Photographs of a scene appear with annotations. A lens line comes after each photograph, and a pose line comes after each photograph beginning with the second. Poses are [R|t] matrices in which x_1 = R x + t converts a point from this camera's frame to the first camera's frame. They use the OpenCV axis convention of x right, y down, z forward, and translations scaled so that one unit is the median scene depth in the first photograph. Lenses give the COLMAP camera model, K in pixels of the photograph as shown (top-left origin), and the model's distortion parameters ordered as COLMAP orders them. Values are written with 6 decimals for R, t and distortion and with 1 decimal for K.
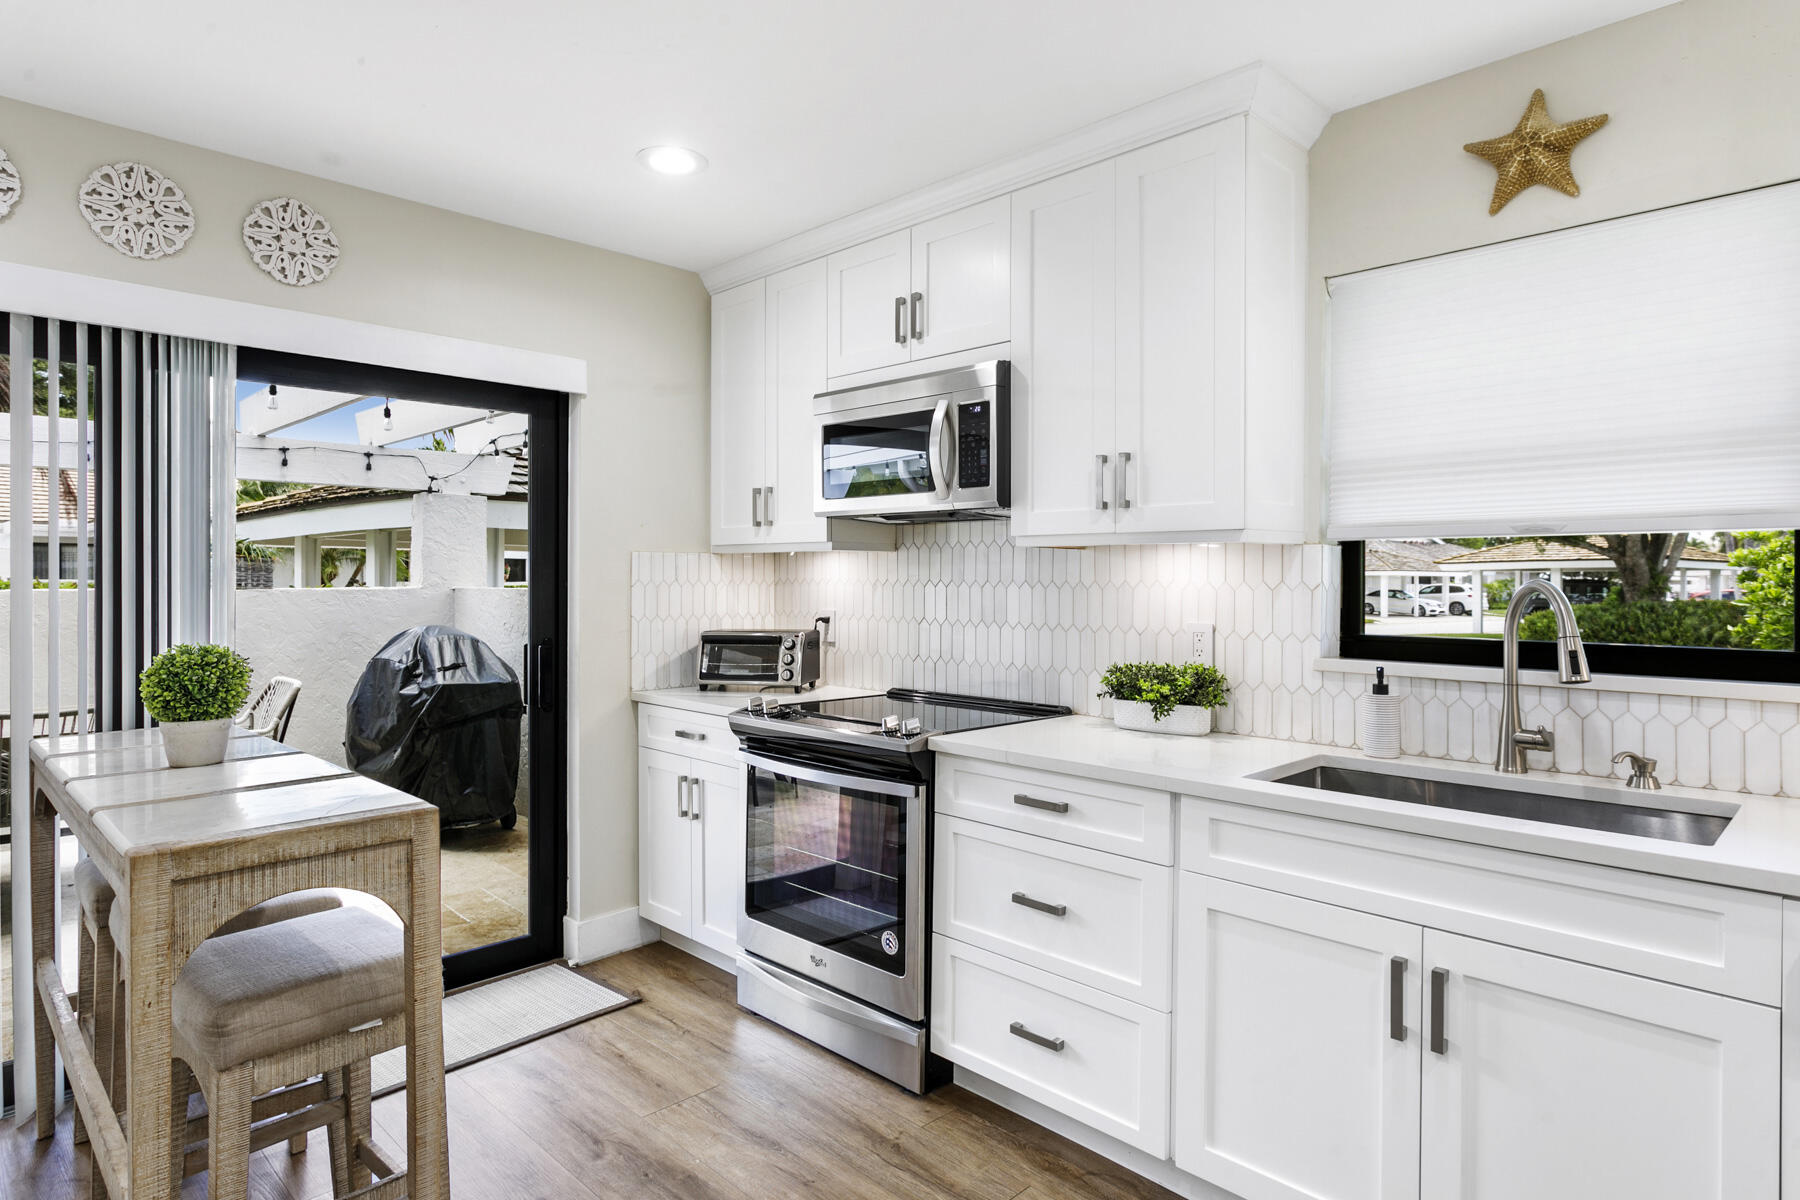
lens RADIAL K [[1001.1, 0, 896.6], [0, 1001.1, 590.3], [0, 0, 1]] dist [0.006617, 0.000979]
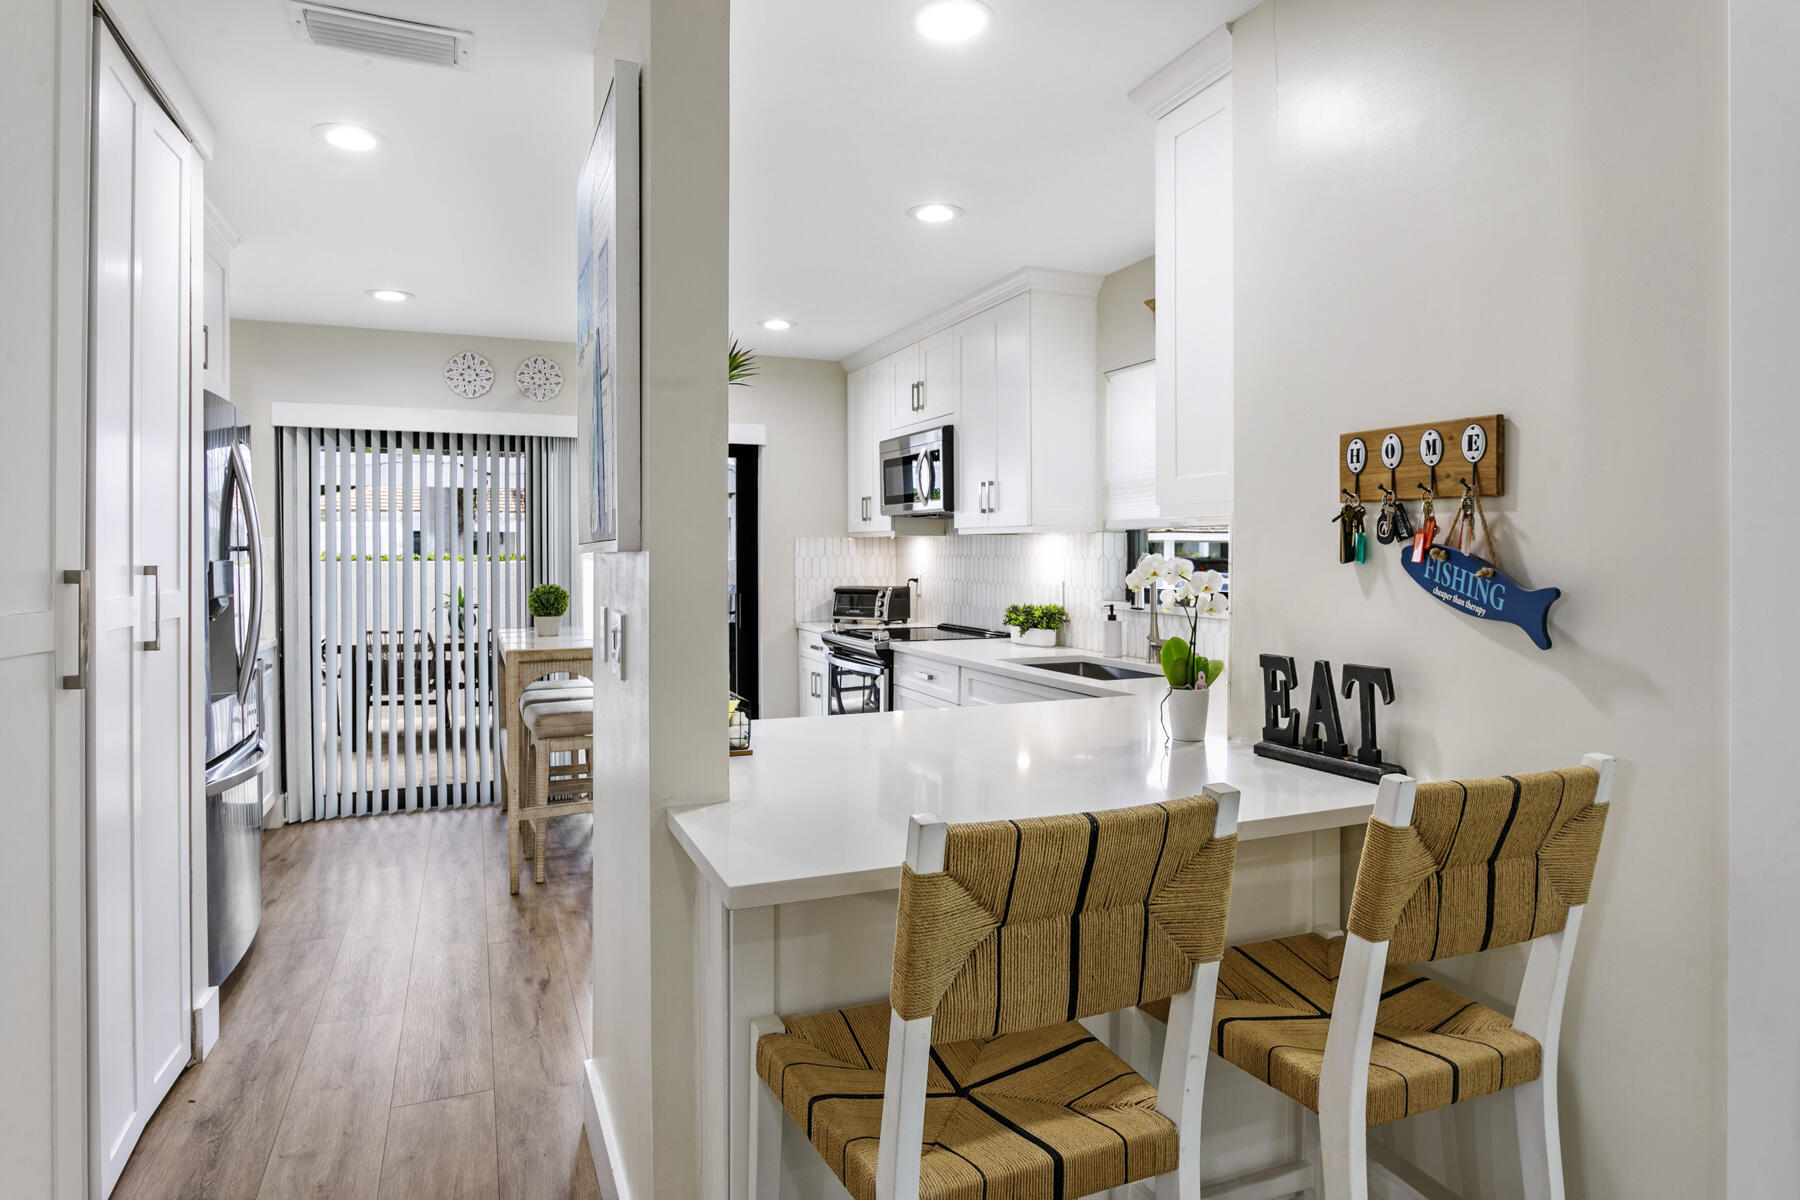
lens RADIAL K [[1049.9, 0, 898.7], [0, 1049.9, 563.0], [0, 0, 1]] dist [0.000186, -0.000244]
pose [[0.924373, -0.001149, -0.381487, 0.760733], [0.001868, 0.999997, 0.001513, 0.002327], [0.381484, -0.002111, 0.924373, -0.724581]]
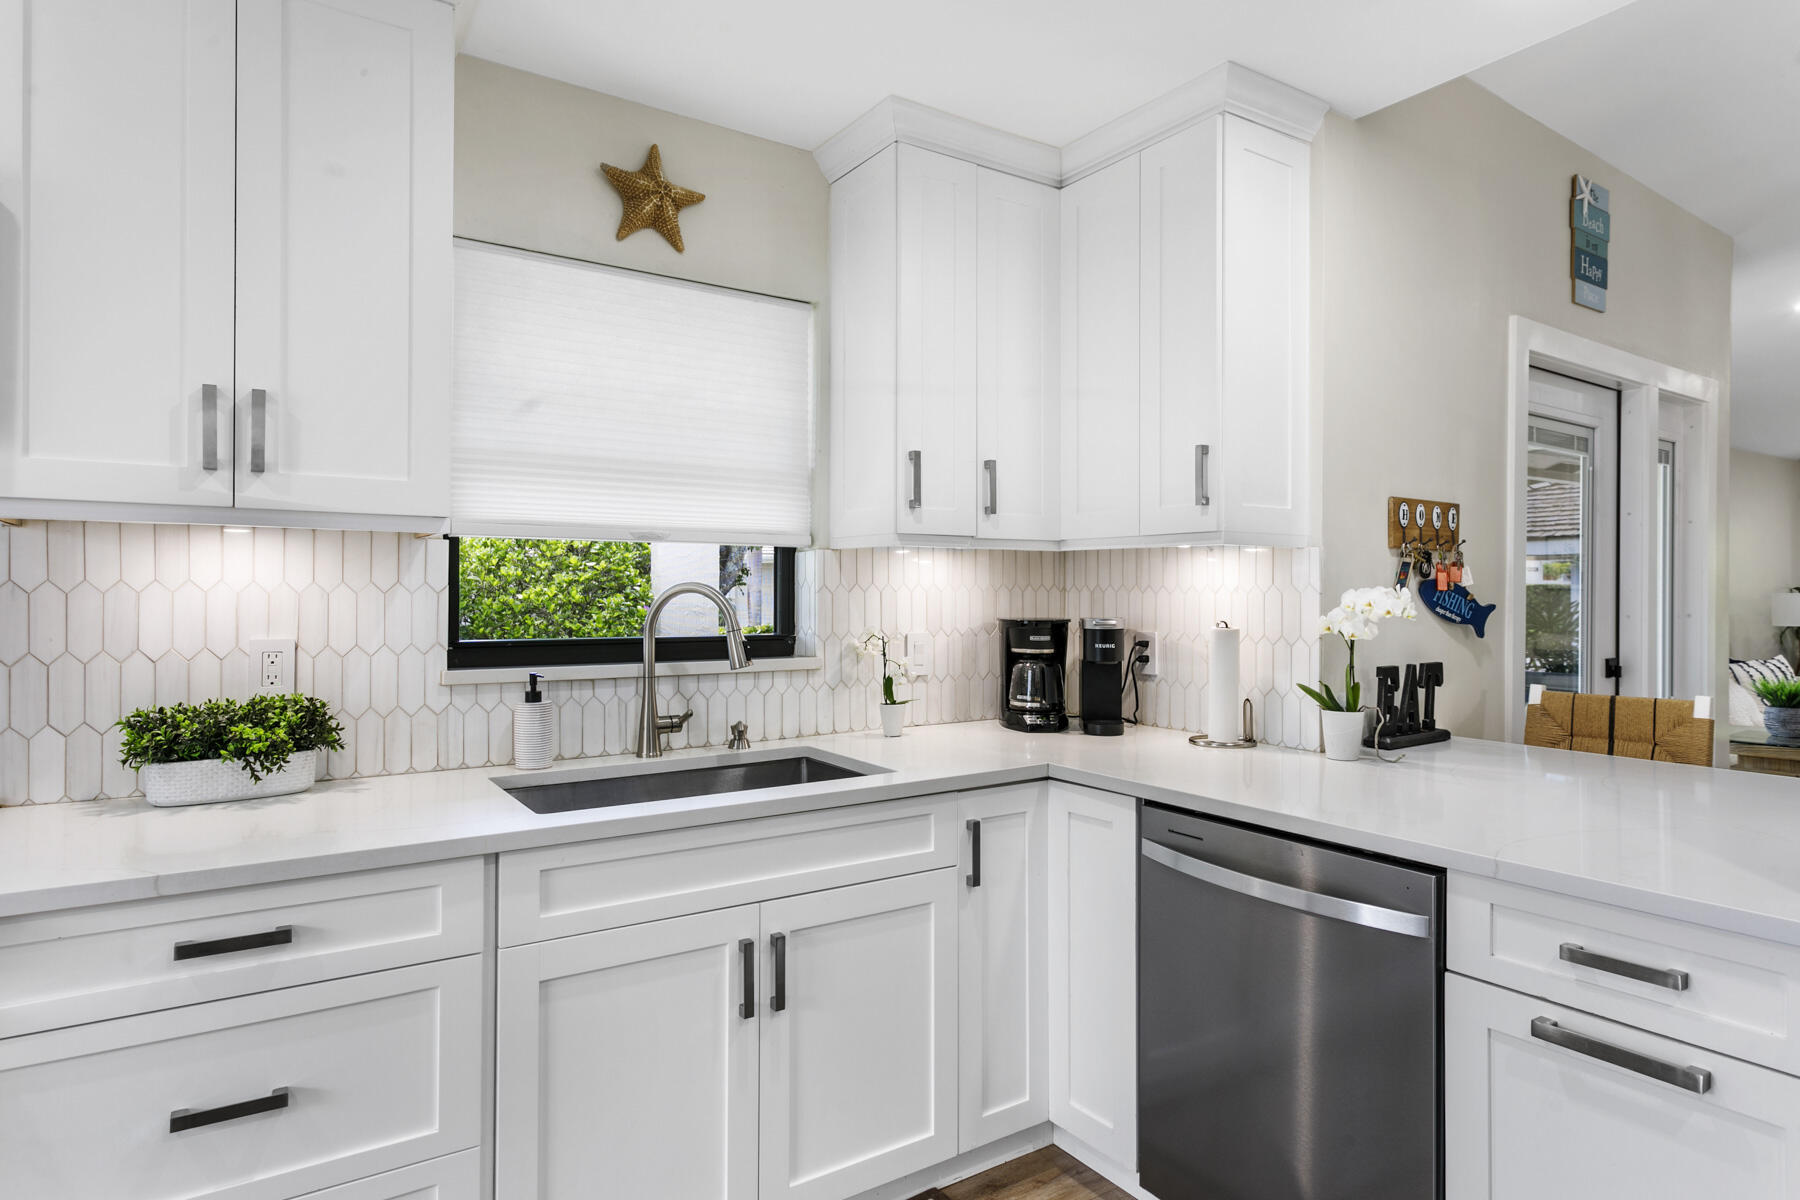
lens RADIAL K [[1001.1, 0, 896.6], [0, 1001.1, 590.3], [0, 0, 1]] dist [0.006617, 0.000979]
pose [[0.199182, -0.004205, 0.979953, -0.344014], [0.004318, 0.999985, 0.003413, -0.003215], [-0.979953, 0.003551, 0.199197, 0.436724]]
